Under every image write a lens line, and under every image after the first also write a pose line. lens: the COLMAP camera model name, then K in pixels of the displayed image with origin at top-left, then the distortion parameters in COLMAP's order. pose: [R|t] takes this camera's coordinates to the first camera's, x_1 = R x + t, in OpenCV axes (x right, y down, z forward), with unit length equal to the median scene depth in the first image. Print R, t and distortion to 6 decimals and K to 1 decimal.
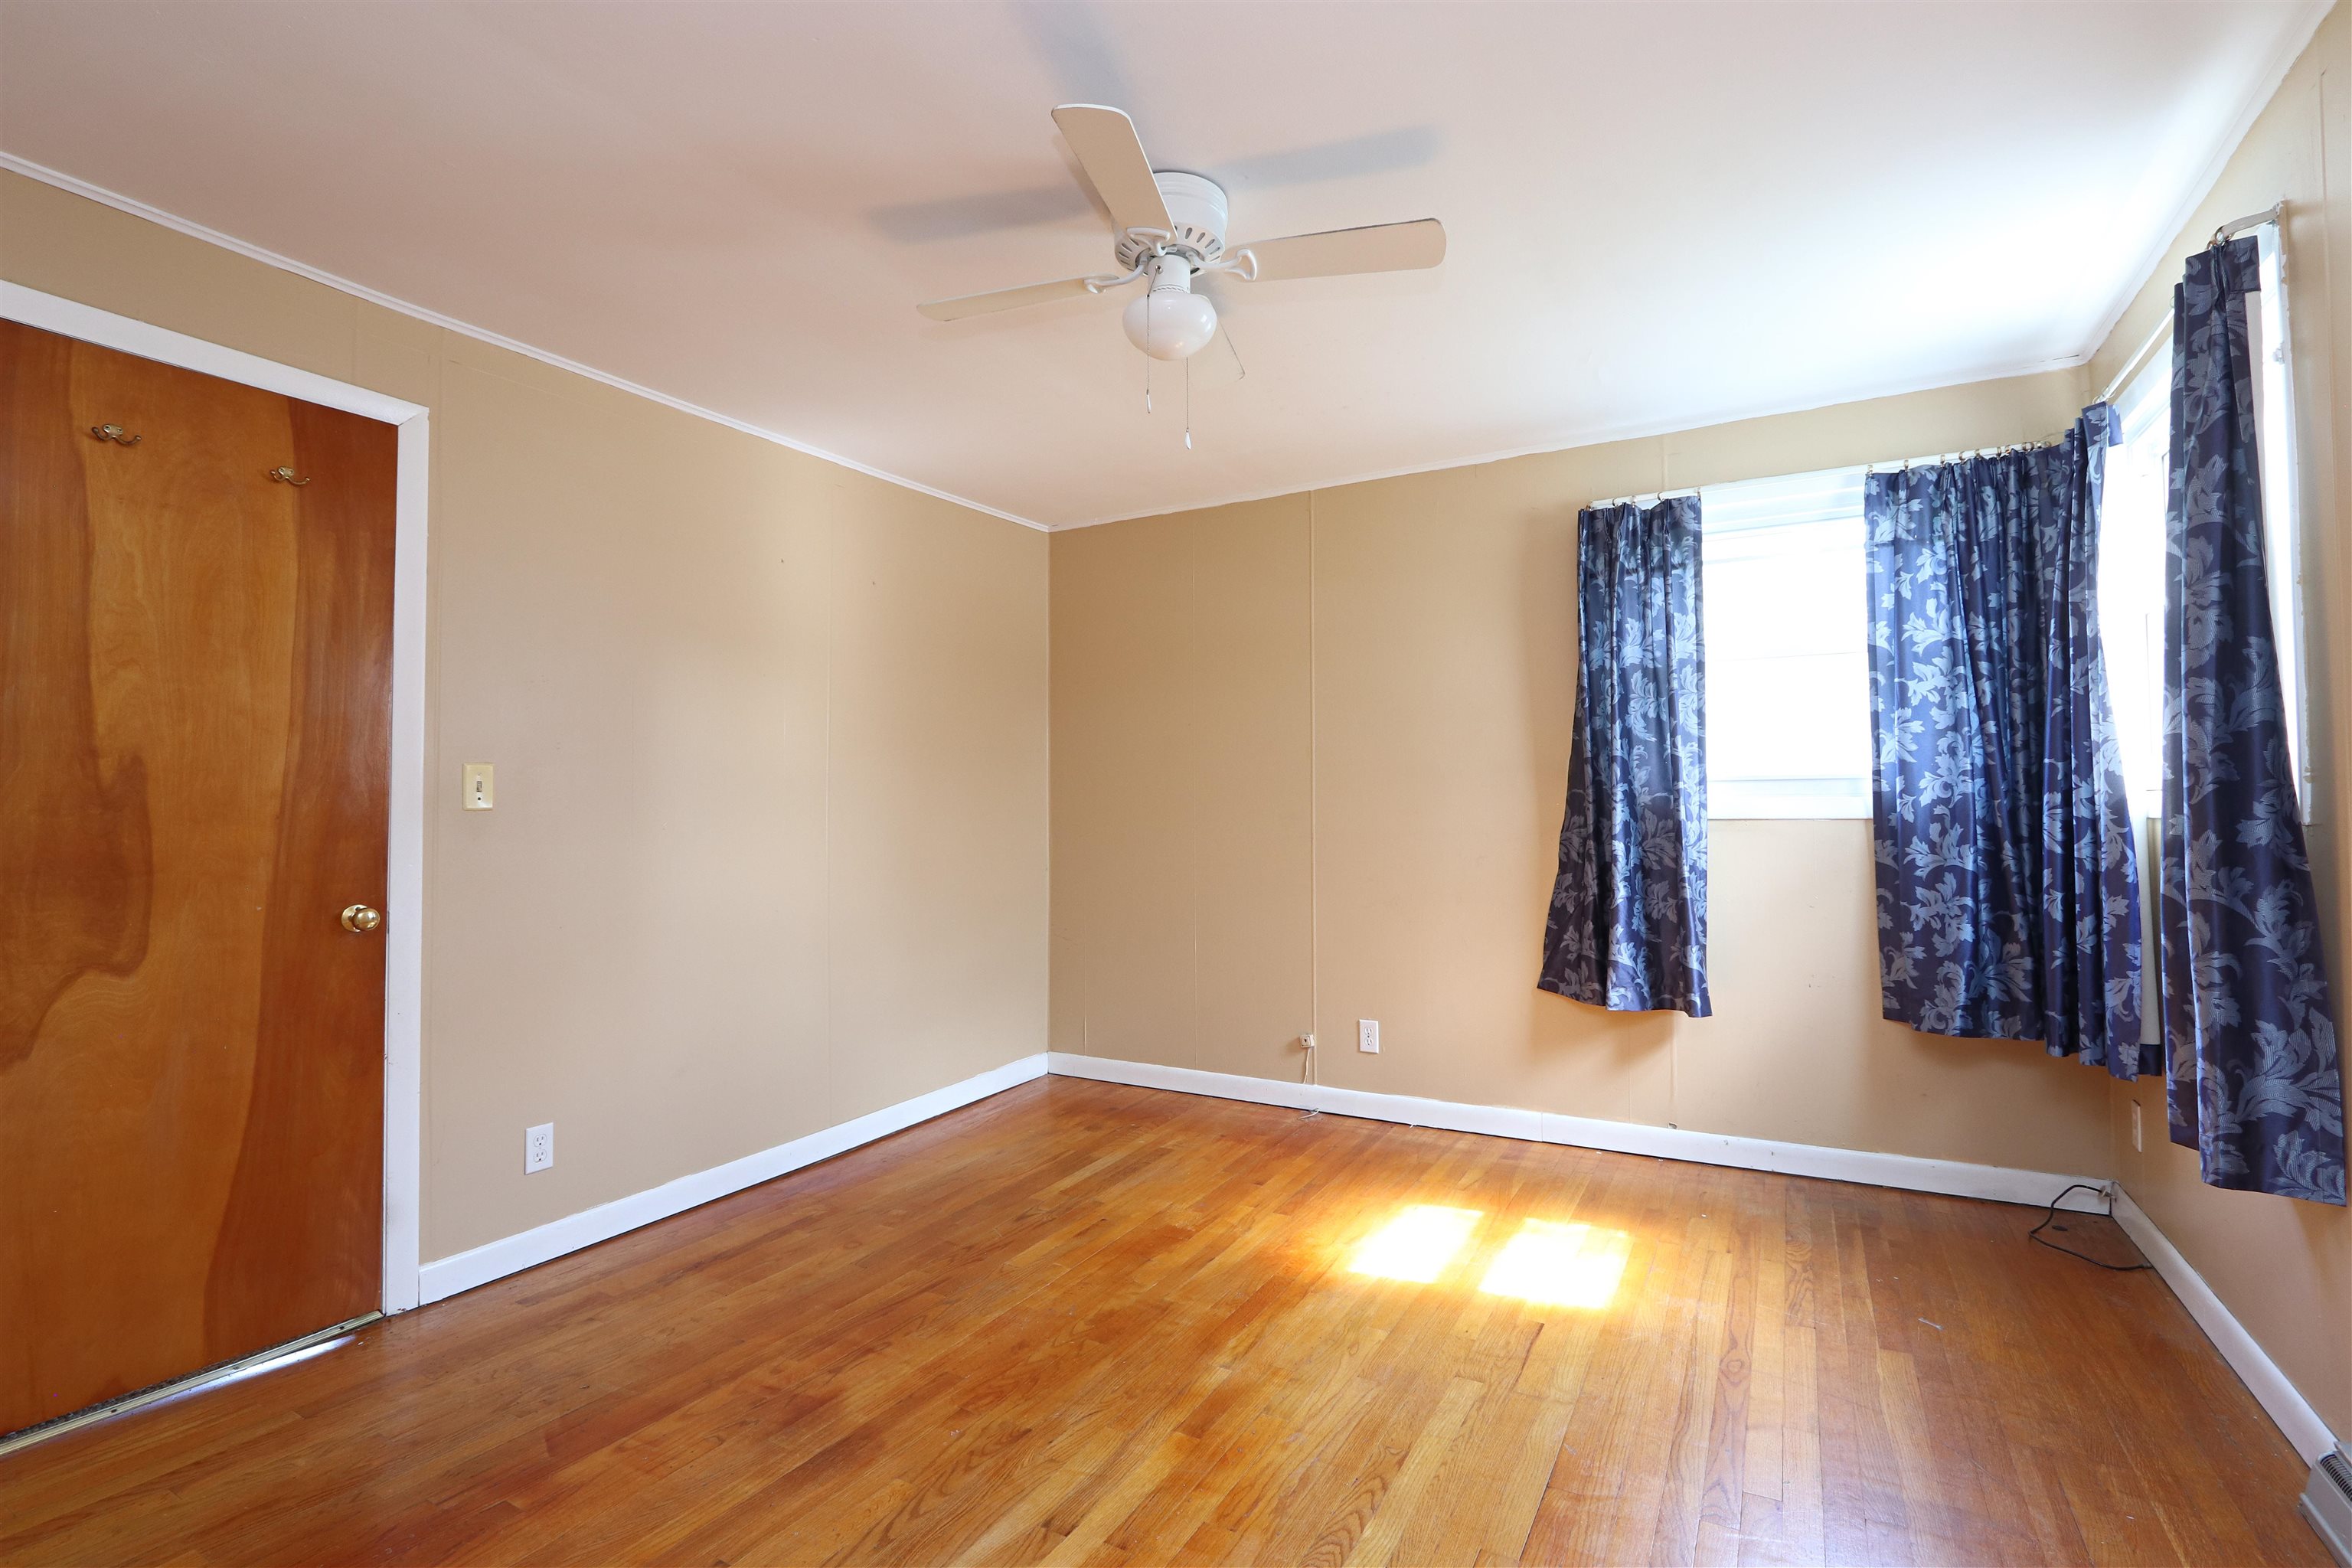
lens RADIAL K [[1096.6, 0, 1172.6], [0, 1096.6, 782.8], [0, 0, 1]] dist [-0.020158, 0.003995]
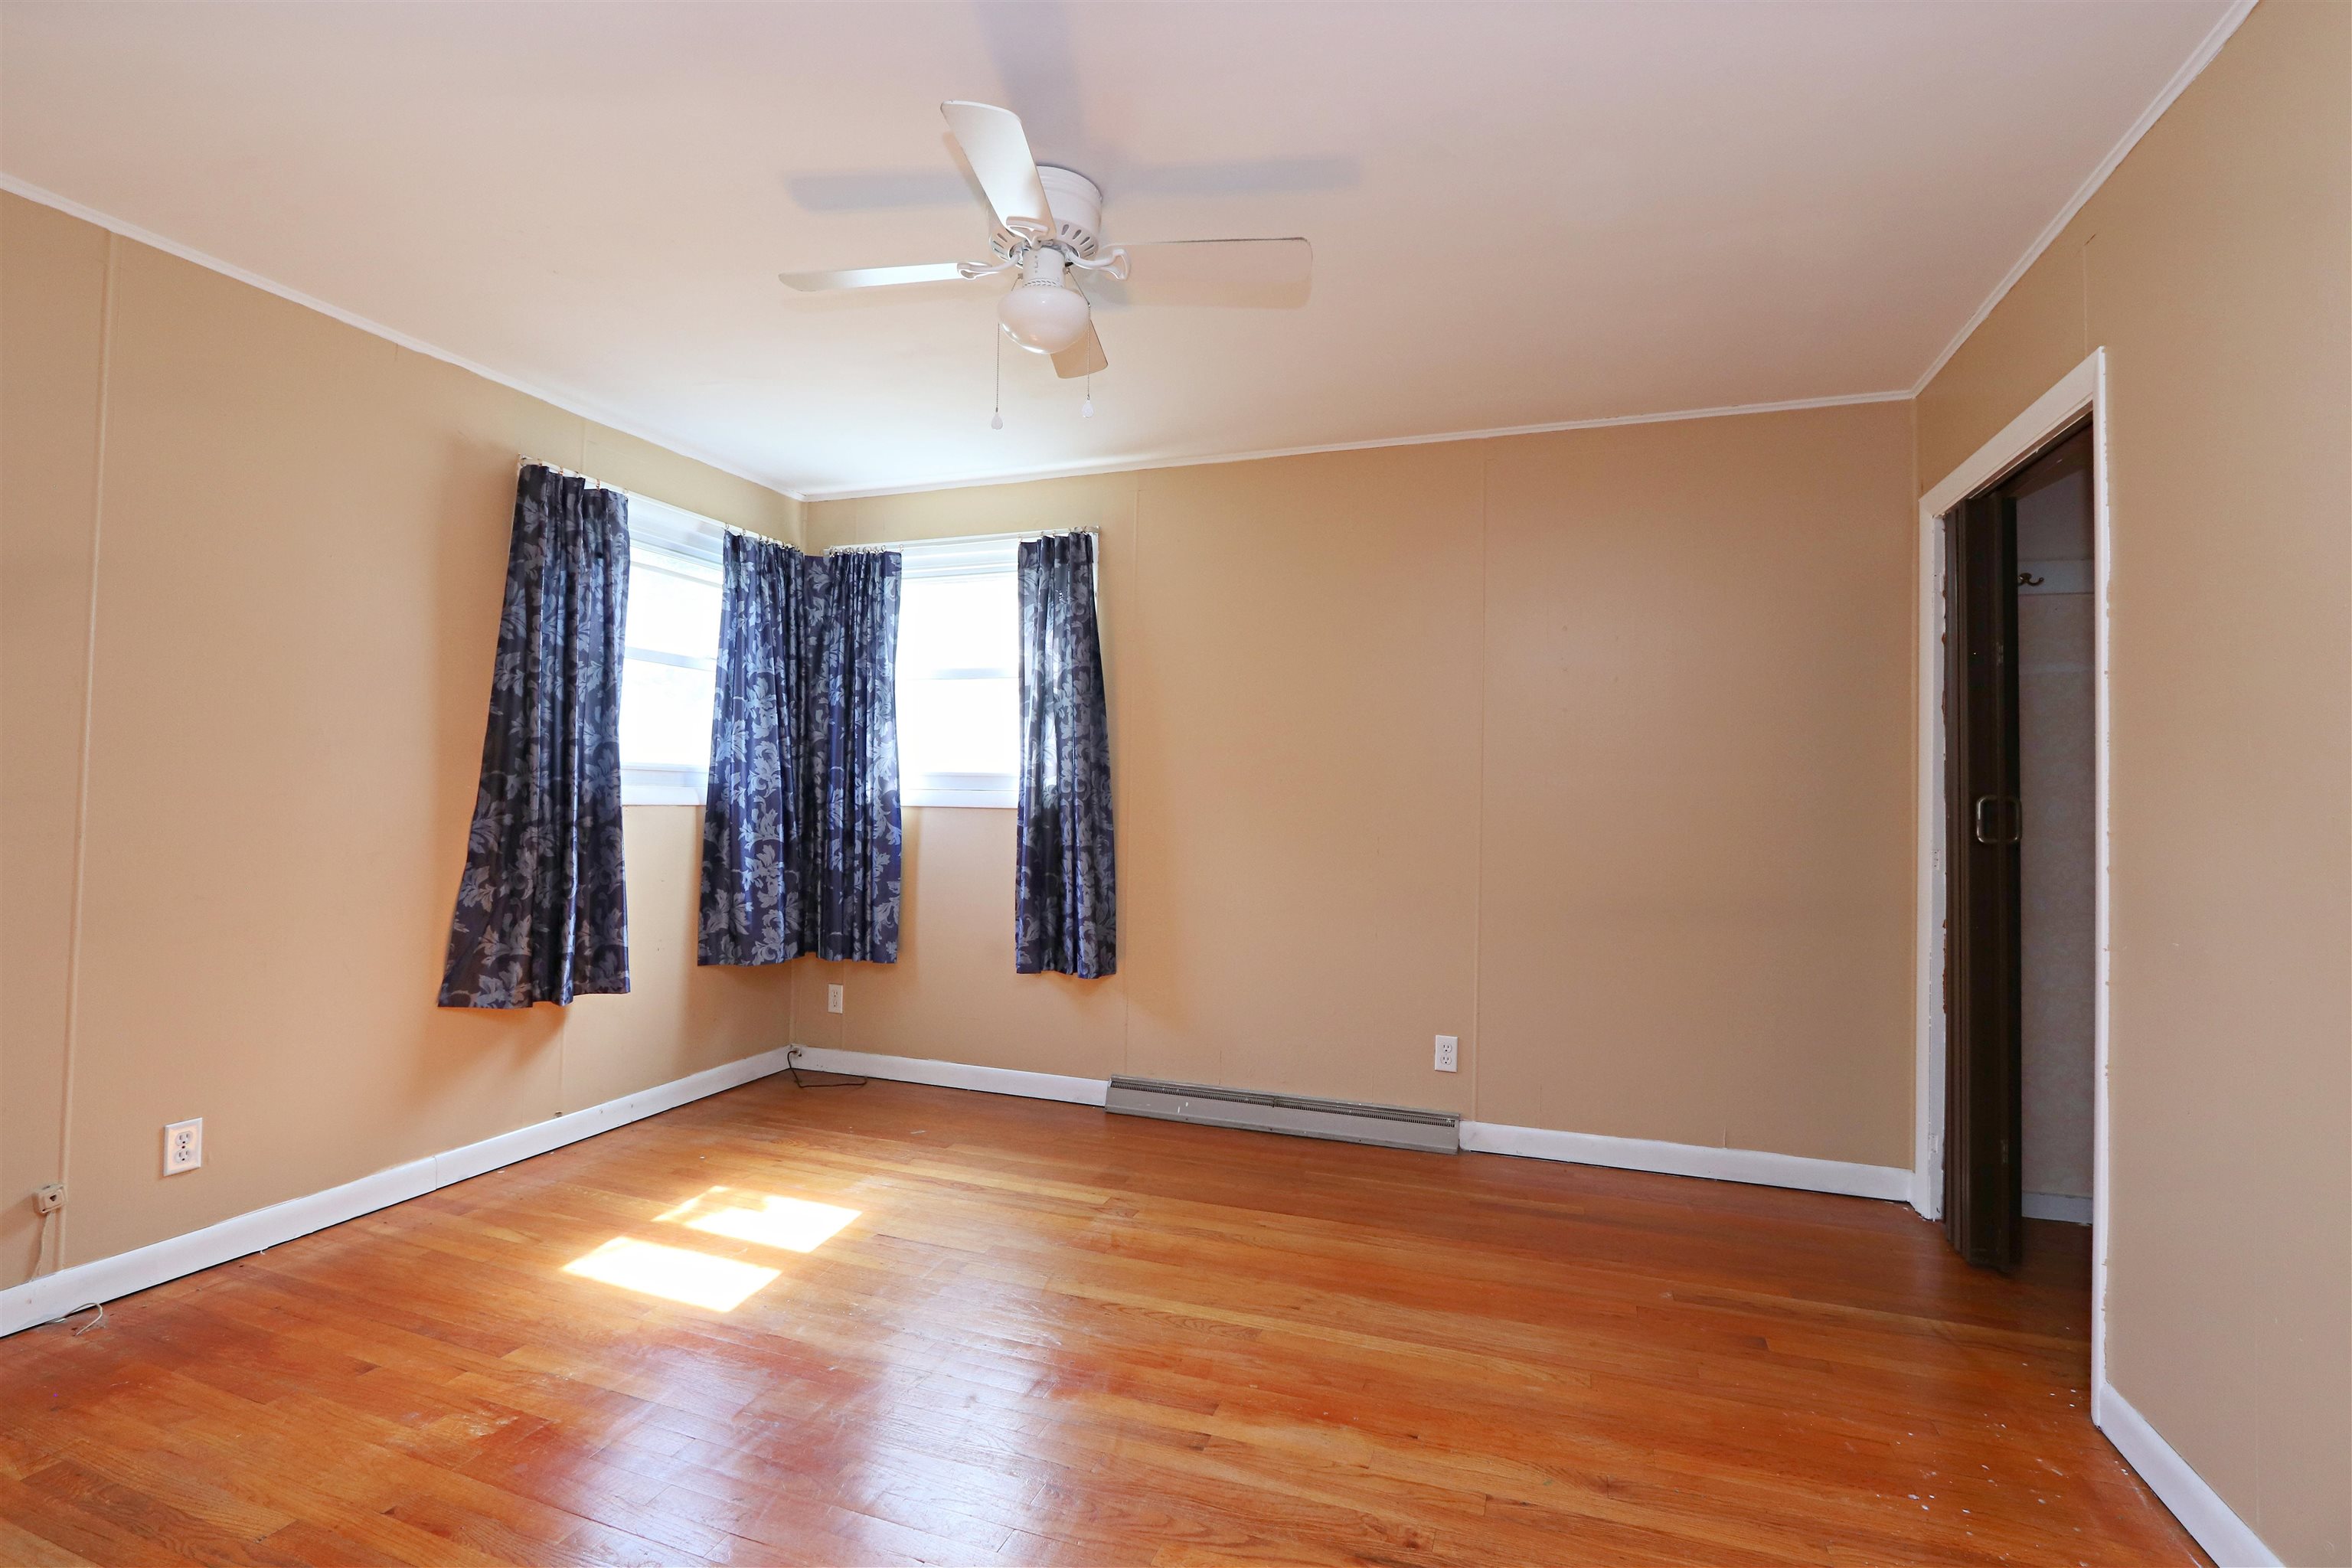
lens RADIAL K [[1096.6, 0, 1169.2], [0, 1096.6, 787.8], [0, 0, 1]] dist [-0.020158, 0.003995]
pose [[-0.177835, 0.016955, 0.983914, -0.699652], [-0.035758, 0.999080, -0.023679, 0.024519], [-0.983410, -0.039394, -0.177066, 0.725580]]
